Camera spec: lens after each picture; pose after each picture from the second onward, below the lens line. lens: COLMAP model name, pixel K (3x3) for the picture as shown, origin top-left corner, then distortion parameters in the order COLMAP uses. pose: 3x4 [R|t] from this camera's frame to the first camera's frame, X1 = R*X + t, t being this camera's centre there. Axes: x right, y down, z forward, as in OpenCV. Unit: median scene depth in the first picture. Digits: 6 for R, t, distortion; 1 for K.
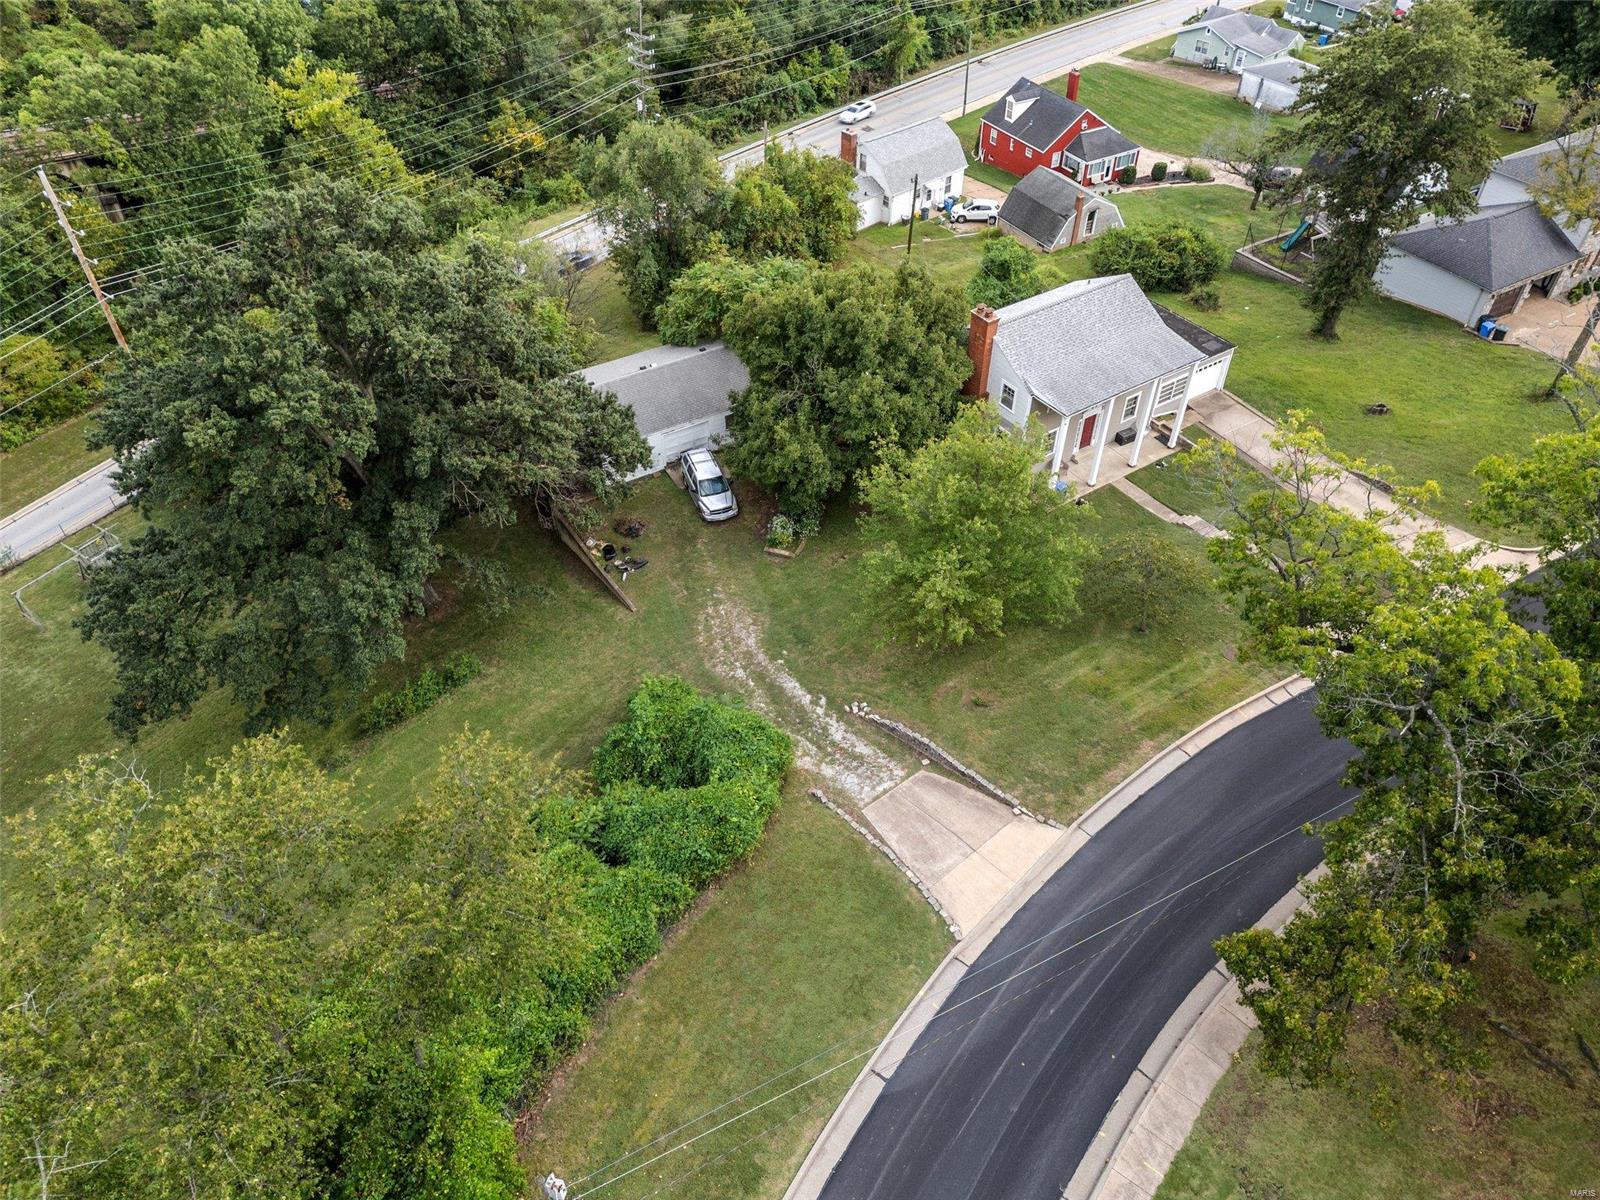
lens RADIAL K [[1107.7, 0, 793.8], [0, 1107.7, 599.4], [0, 0, 1]] dist [0.073262, -0.067488]
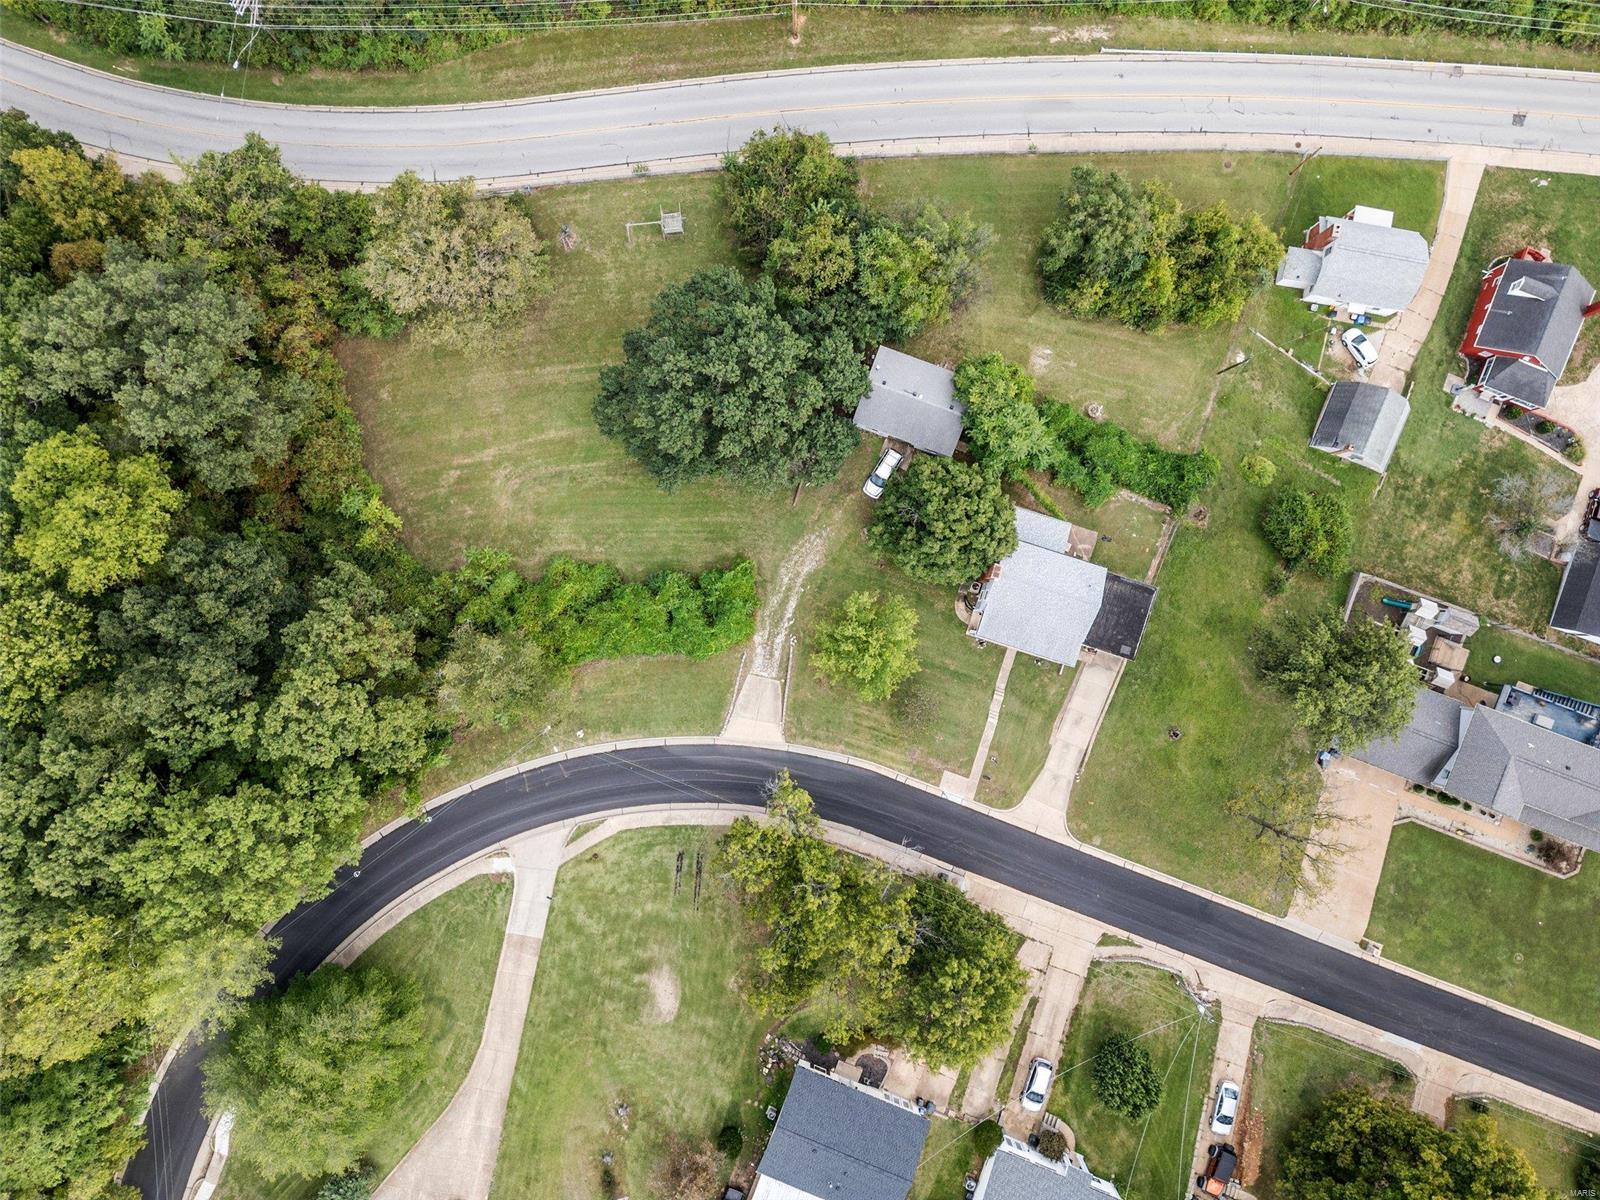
lens RADIAL K [[1096.9, 0, 800.0], [0, 1096.9, 600.0], [0, 0, 1]] dist [0.074244, -0.073898]
pose [[0.626850, 0.779124, -0.005073, 0.011600], [-0.531972, 0.432742, 0.727832, -1.371291], [0.569267, -0.453543, 0.685736, -0.455013]]
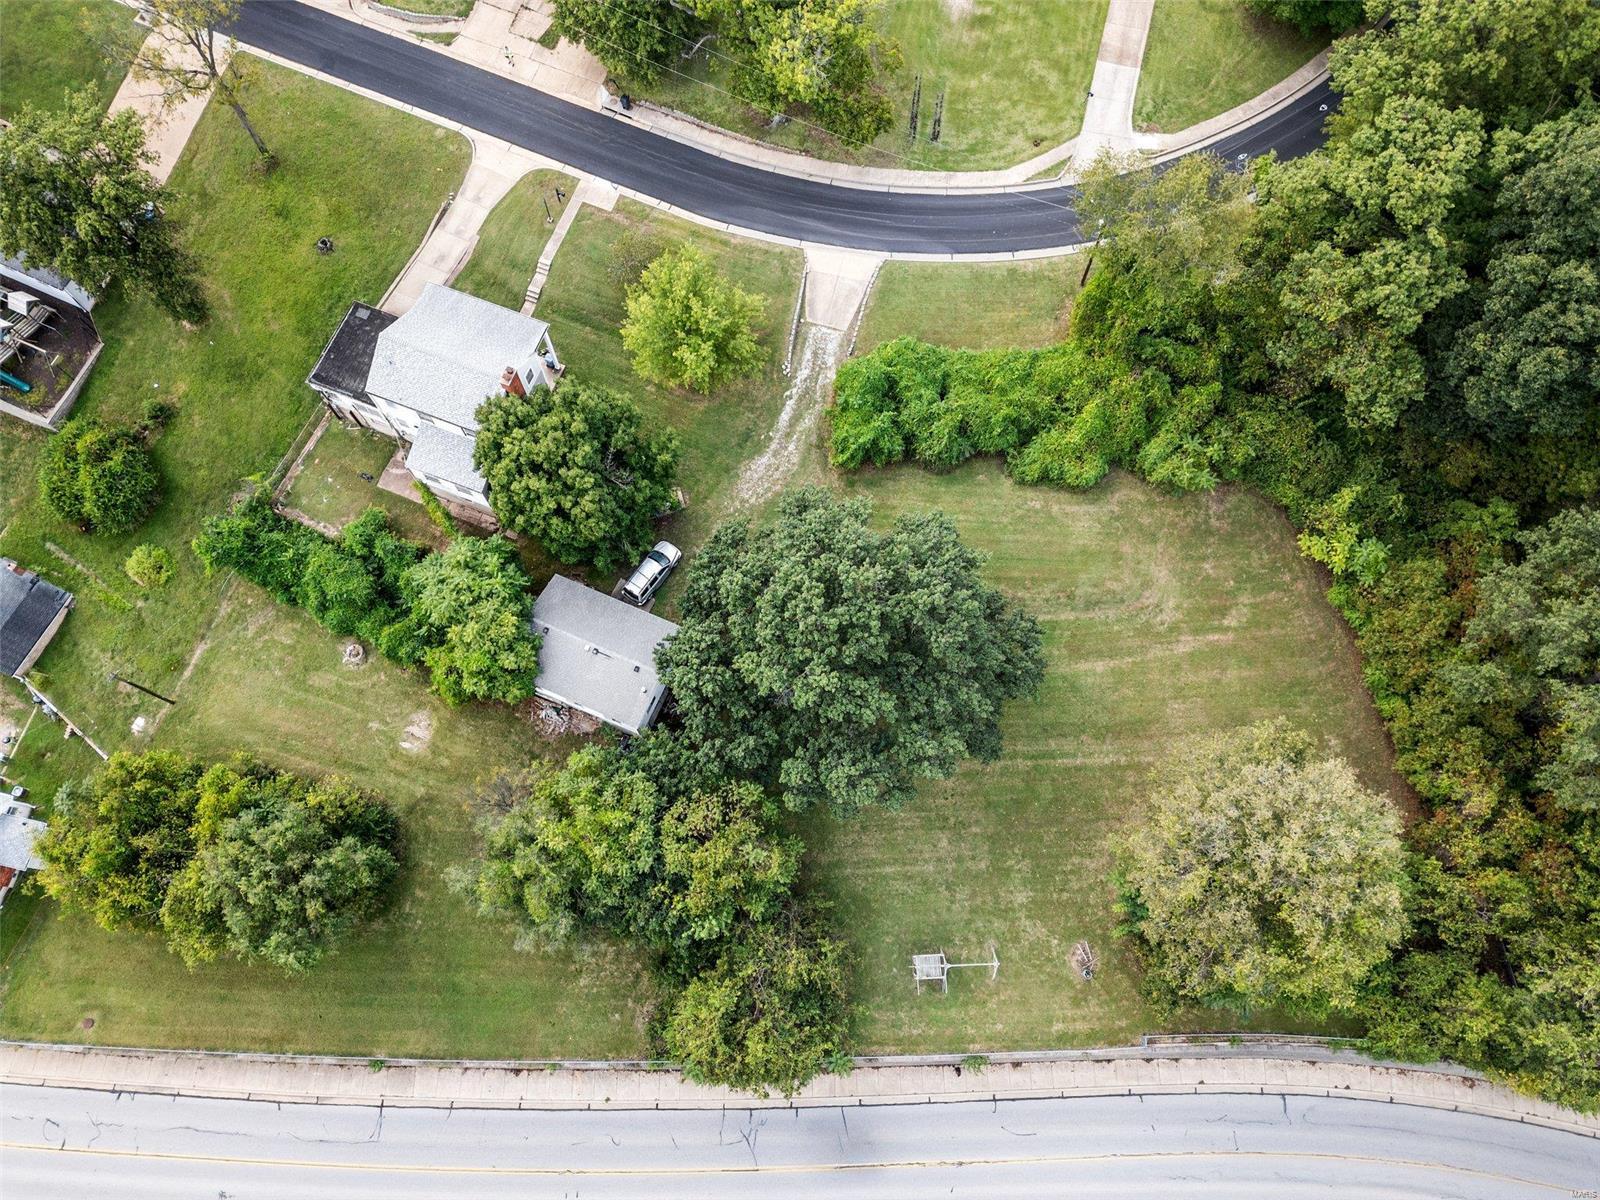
lens RADIAL K [[1107.7, 0, 793.8], [0, 1107.7, 599.4], [0, 0, 1]] dist [0.073262, -0.067488]
pose [[-0.580798, -0.771573, 0.259518, -0.605151], [0.551191, -0.138136, 0.822865, -1.227864], [-0.599051, 0.620962, 0.505513, 0.251775]]
